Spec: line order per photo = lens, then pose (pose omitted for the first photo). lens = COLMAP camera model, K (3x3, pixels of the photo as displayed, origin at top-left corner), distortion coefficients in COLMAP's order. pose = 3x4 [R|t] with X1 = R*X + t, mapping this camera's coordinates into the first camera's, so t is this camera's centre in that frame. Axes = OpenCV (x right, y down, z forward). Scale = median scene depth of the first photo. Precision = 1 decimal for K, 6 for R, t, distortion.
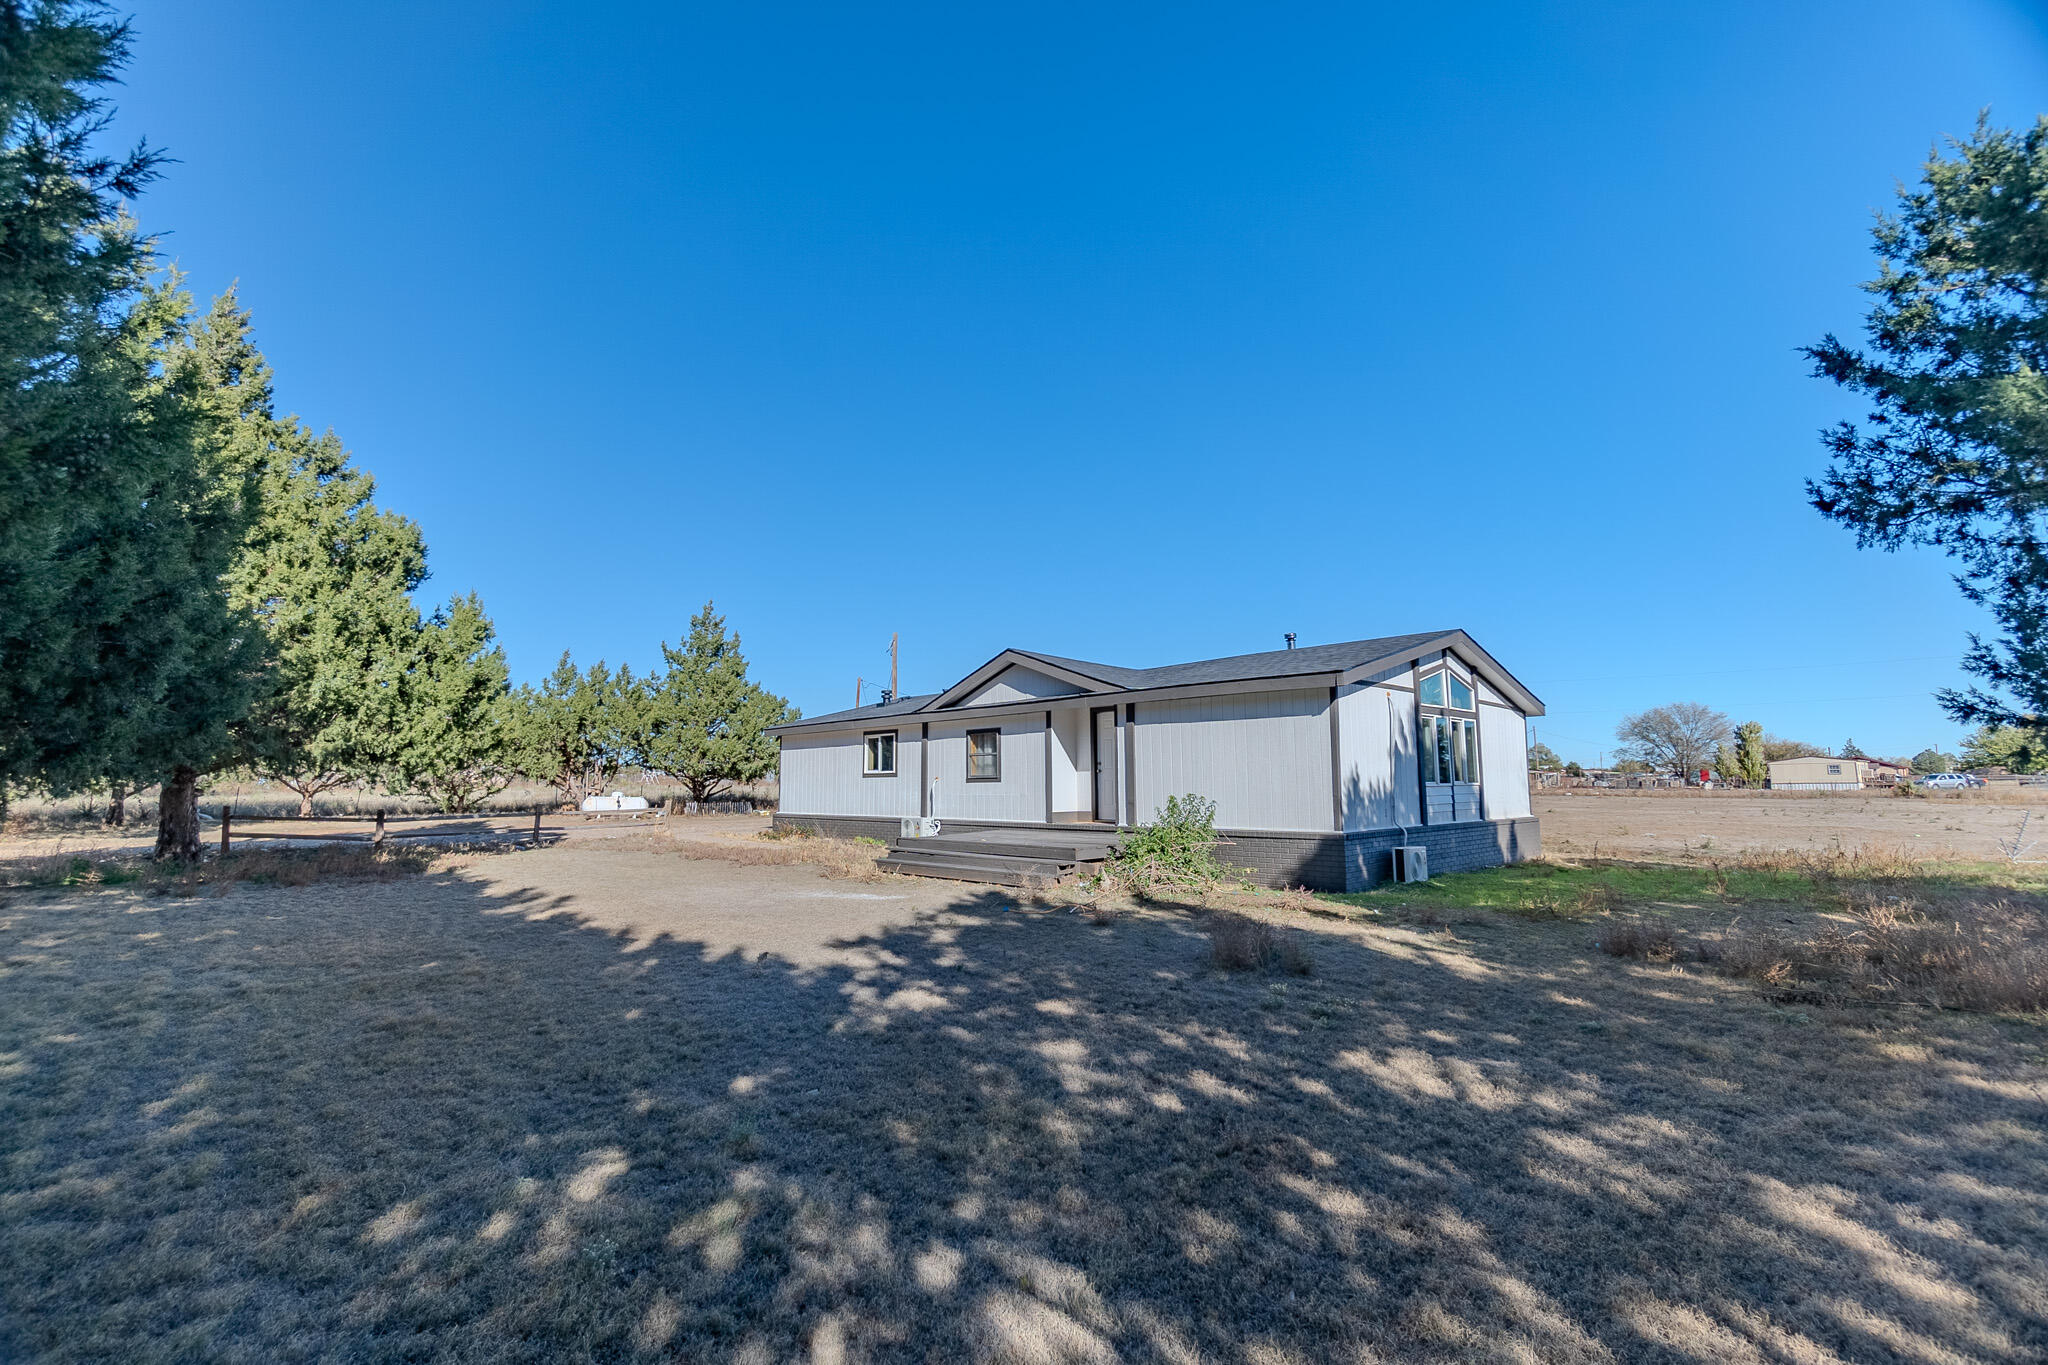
lens RADIAL K [[891.6, 0, 1024.0], [0, 891.6, 682.5], [0, 0, 1]] dist [0.000192, 0.000006]
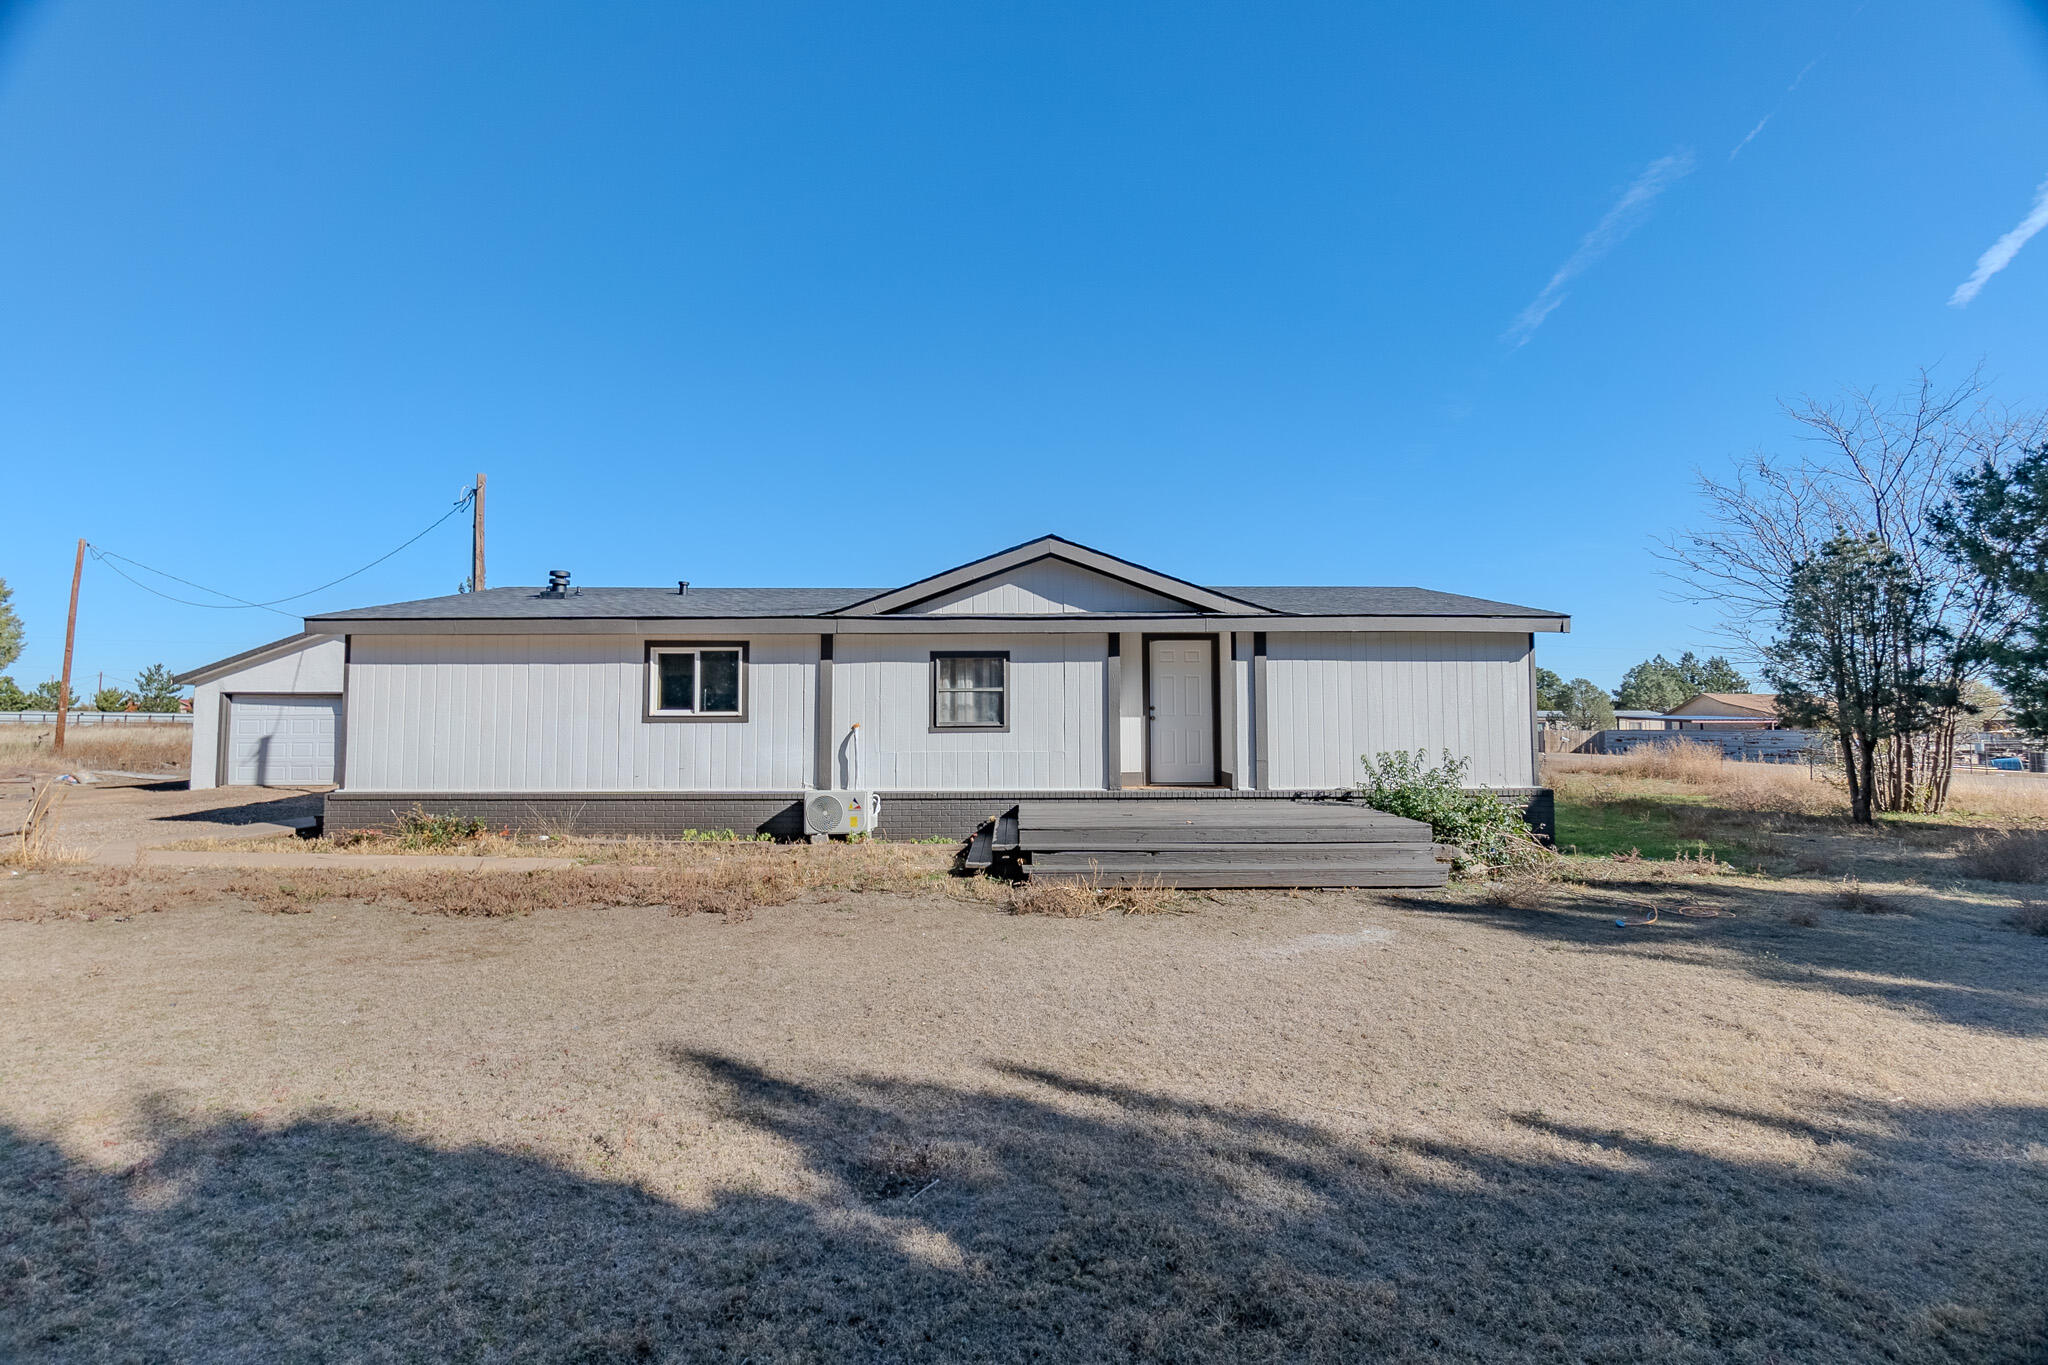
lens RADIAL K [[891.6, 0, 1024.0], [0, 891.6, 682.5], [0, 0, 1]] dist [0.000192, 0.000006]
pose [[0.683724, 0.050815, 0.727969, -0.488398], [-0.084678, 0.996358, 0.009982, 0.064057], [-0.724811, -0.068468, 0.685537, 0.512175]]
